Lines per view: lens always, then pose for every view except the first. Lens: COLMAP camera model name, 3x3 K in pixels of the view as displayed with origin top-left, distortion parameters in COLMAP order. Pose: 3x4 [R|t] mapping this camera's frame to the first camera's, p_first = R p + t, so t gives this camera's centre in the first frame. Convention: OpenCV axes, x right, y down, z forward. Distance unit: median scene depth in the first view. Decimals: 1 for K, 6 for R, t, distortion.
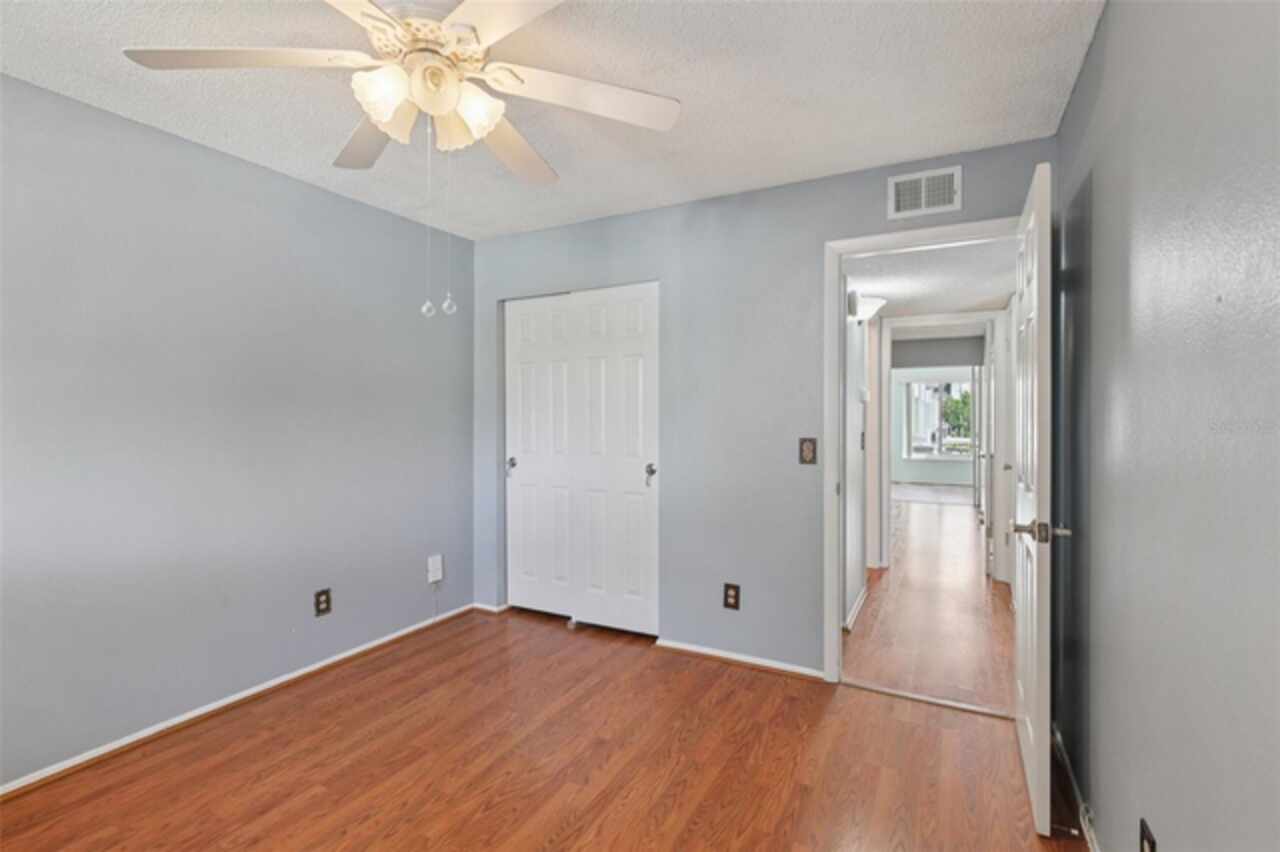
lens RADIAL K [[585.2, 0, 636.4], [0, 585.2, 415.2], [0, 0, 1]] dist [-0.003117, 0.000109]
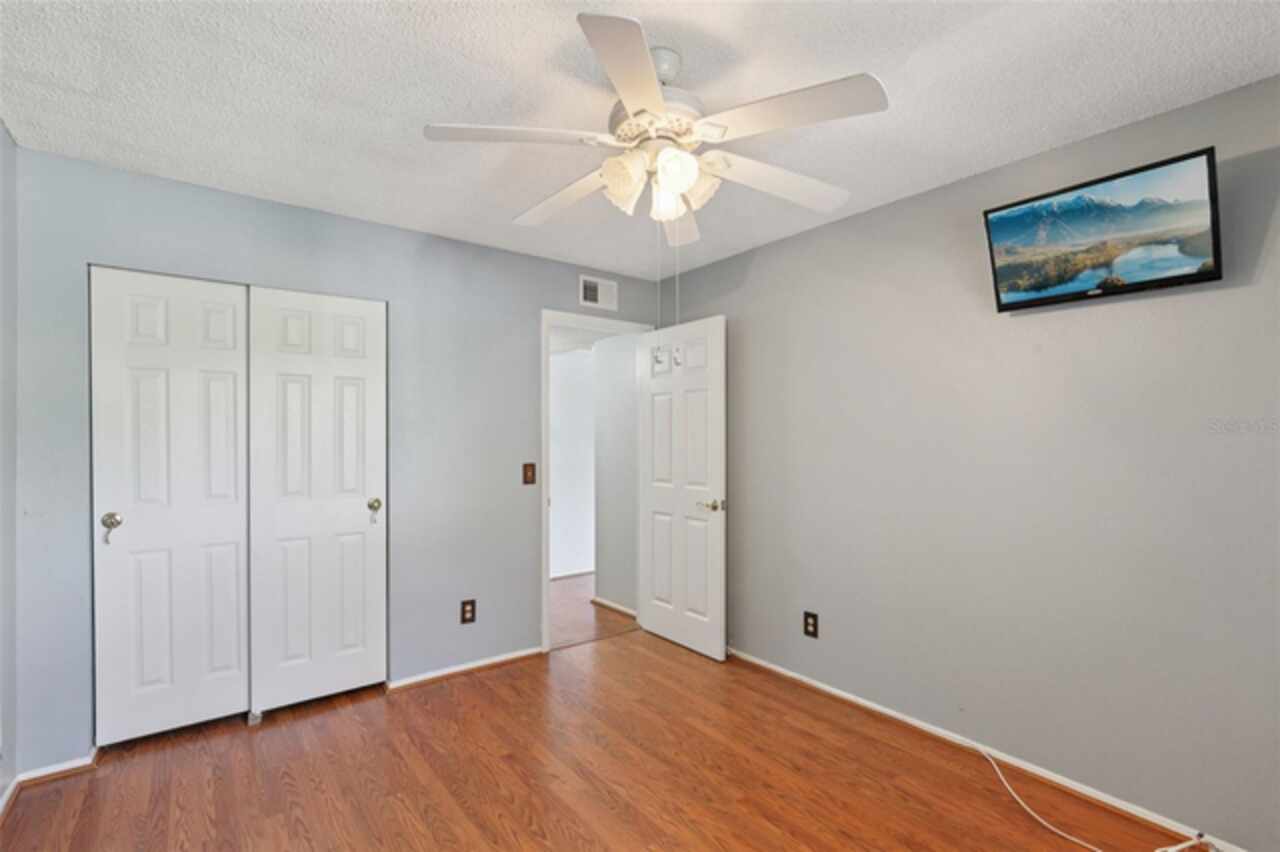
lens RADIAL K [[583.7, 0, 632.5], [0, 583.7, 433.9], [0, 0, 1]] dist [-0.001259, 0.000284]
pose [[0.426919, 0.007439, 0.904259, -0.649252], [0.000885, 0.999962, -0.008644, -0.010475], [-0.904290, 0.004491, 0.426896, 0.243631]]
